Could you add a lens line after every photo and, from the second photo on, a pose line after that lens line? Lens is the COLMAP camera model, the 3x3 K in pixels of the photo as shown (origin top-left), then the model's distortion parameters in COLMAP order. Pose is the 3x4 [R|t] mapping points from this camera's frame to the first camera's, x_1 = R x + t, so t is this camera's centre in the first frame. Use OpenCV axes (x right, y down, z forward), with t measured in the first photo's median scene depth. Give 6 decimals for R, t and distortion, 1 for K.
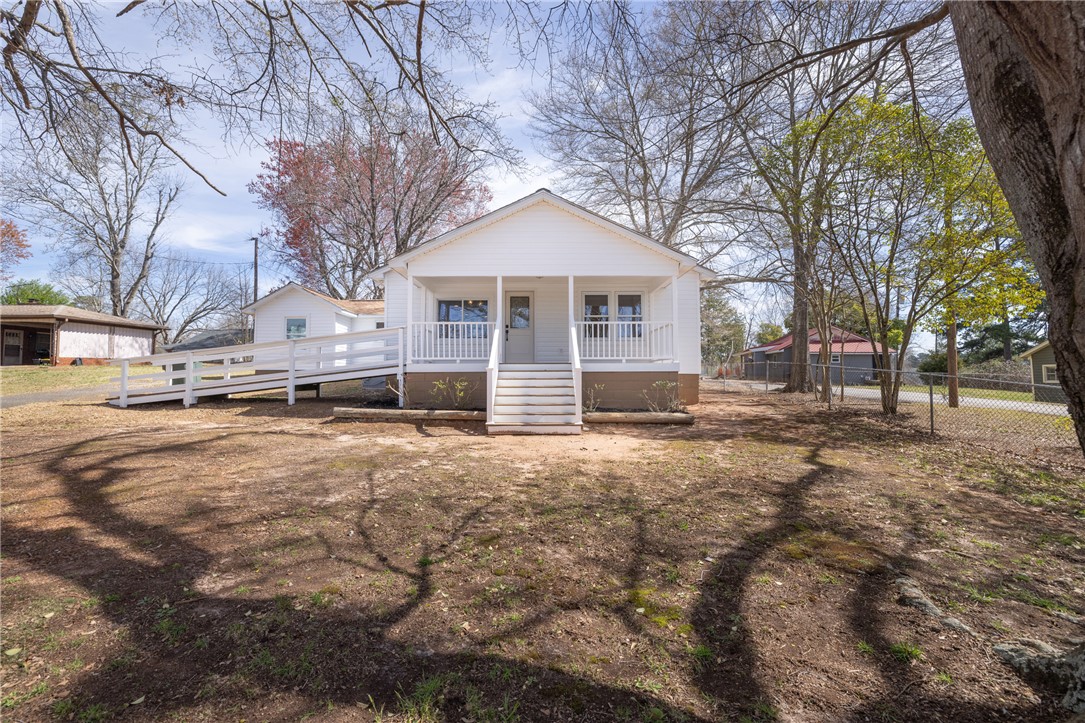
lens RADIAL K [[467.6, 0, 545.9], [0, 467.6, 356.9], [0, 0, 1]] dist [-0.000641, 0.000157]
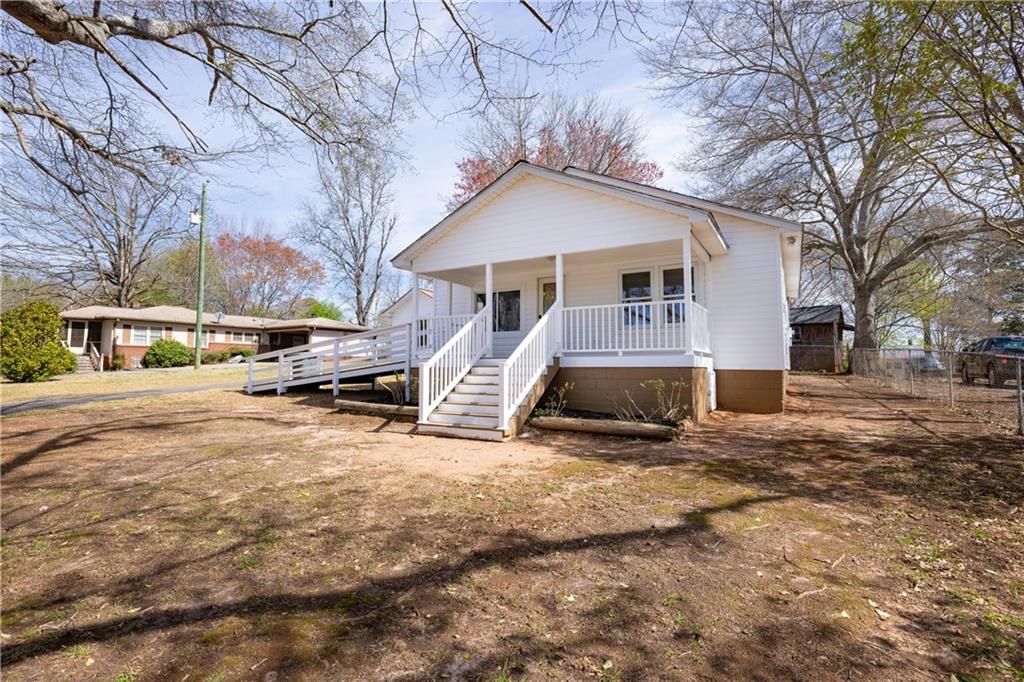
lens RADIAL K [[481.5, 0, 509.9], [0, 481.5, 345.5], [0, 0, 1]] dist [-0.003191, -0.000293]
pose [[0.856626, -0.022785, -0.515435, 0.424373], [0.018650, 0.999739, -0.013199, 0.002234], [0.515602, 0.001694, 0.856827, 0.201271]]
